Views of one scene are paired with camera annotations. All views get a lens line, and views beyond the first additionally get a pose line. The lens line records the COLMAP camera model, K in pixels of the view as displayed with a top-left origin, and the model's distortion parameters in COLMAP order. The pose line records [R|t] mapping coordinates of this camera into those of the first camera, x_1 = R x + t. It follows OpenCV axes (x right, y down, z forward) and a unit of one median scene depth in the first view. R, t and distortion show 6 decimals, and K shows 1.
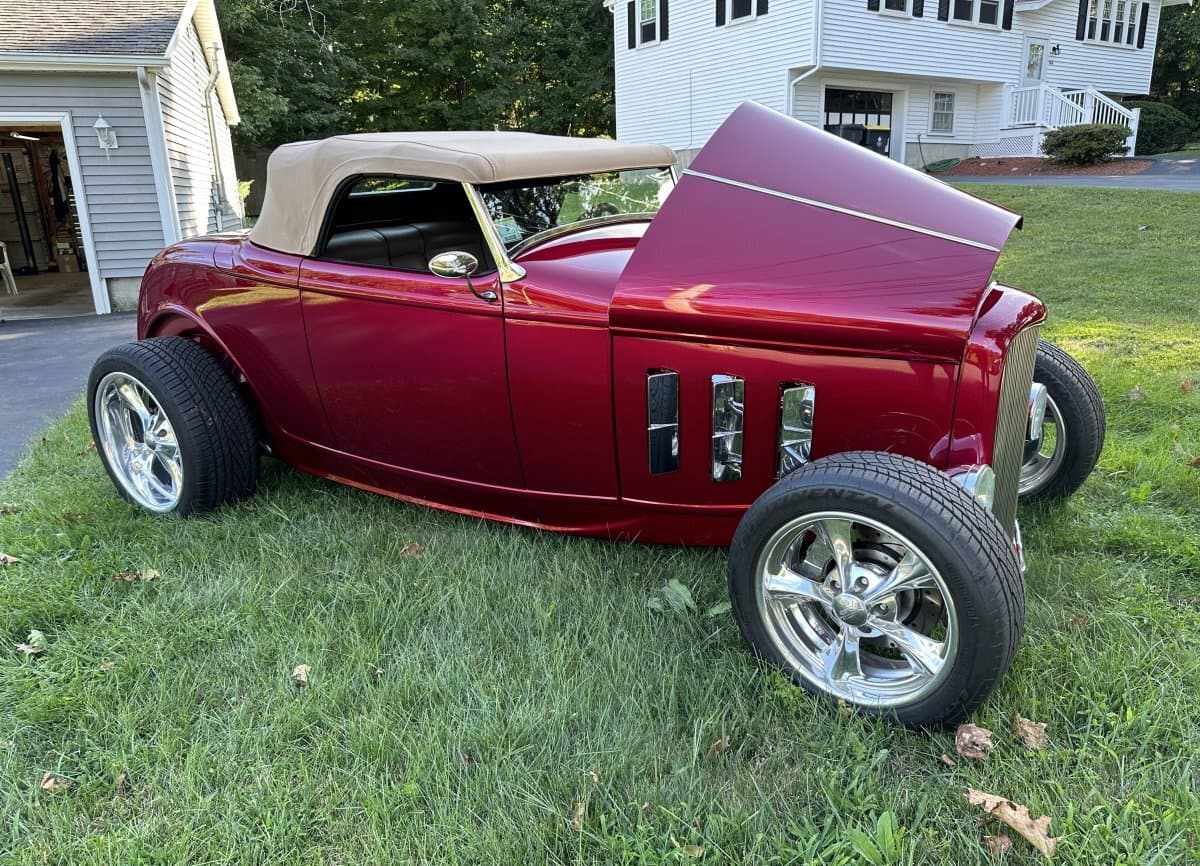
lens RADIAL K [[881.4, 0, 600.0], [0, 881.4, 433.0], [0, 0, 1]] dist [0.000048, -0.003658]
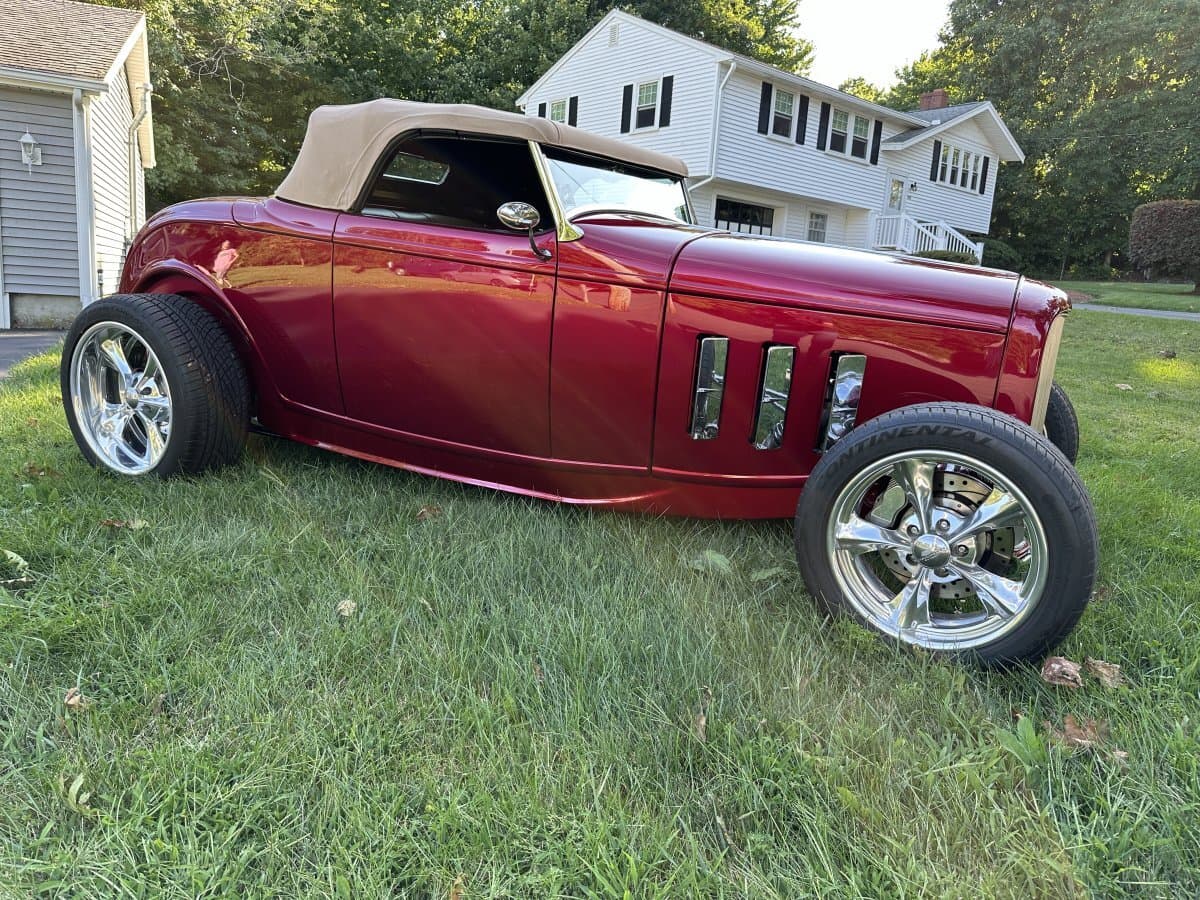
lens RADIAL K [[847.8, 0, 576.2], [0, 847.8, 429.8], [0, 0, 1]] dist [-0.002503, -0.002549]
pose [[0.989618, 0.073083, 0.123758, -0.168832], [-0.059922, 0.992460, -0.106919, 0.126714], [-0.130639, 0.098393, 0.986536, 0.048630]]
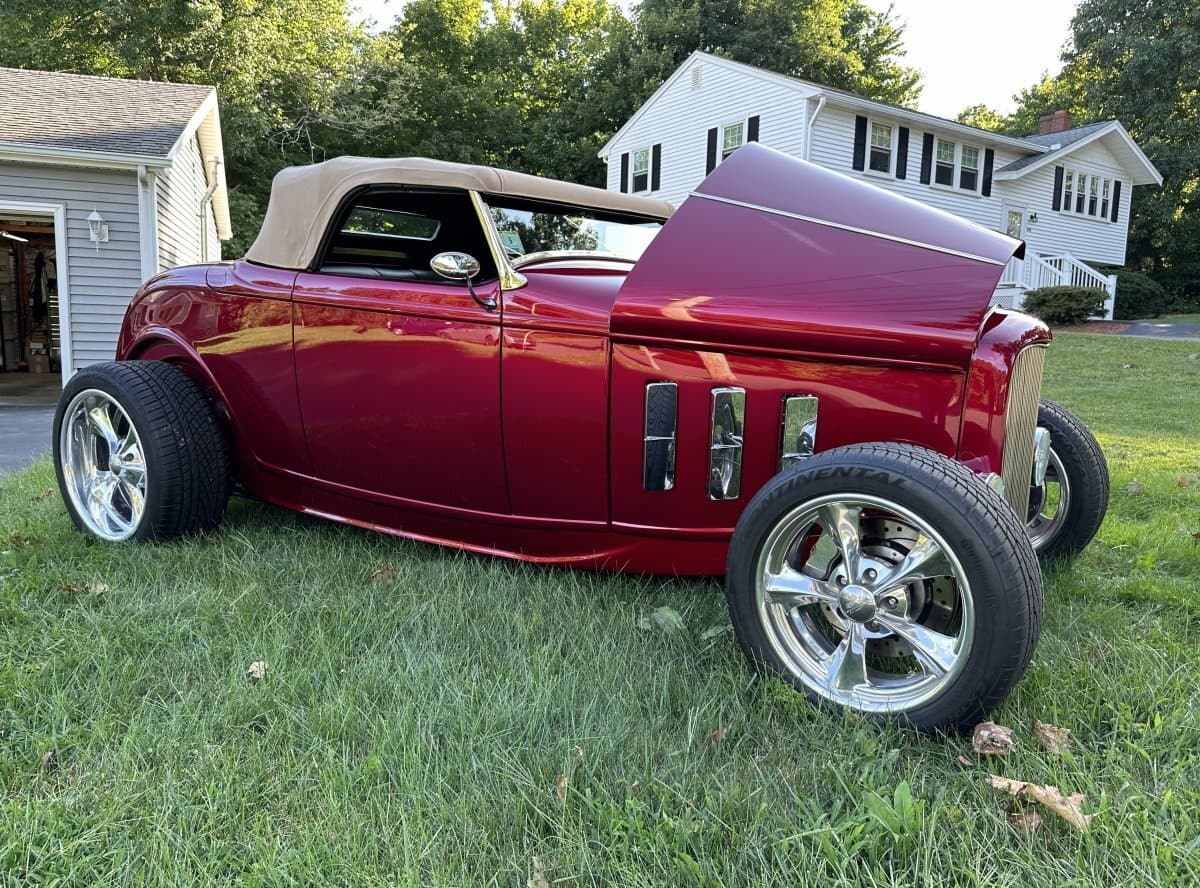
lens RADIAL K [[907.6, 0, 594.1], [0, 907.6, 447.3], [0, 0, 1]] dist [0.004585, -0.008914]
pose [[0.998428, 0.052948, 0.018410, -0.015252], [-0.049465, 0.986667, -0.155055, 0.133183], [-0.026375, 0.153901, 0.987734, 0.017391]]
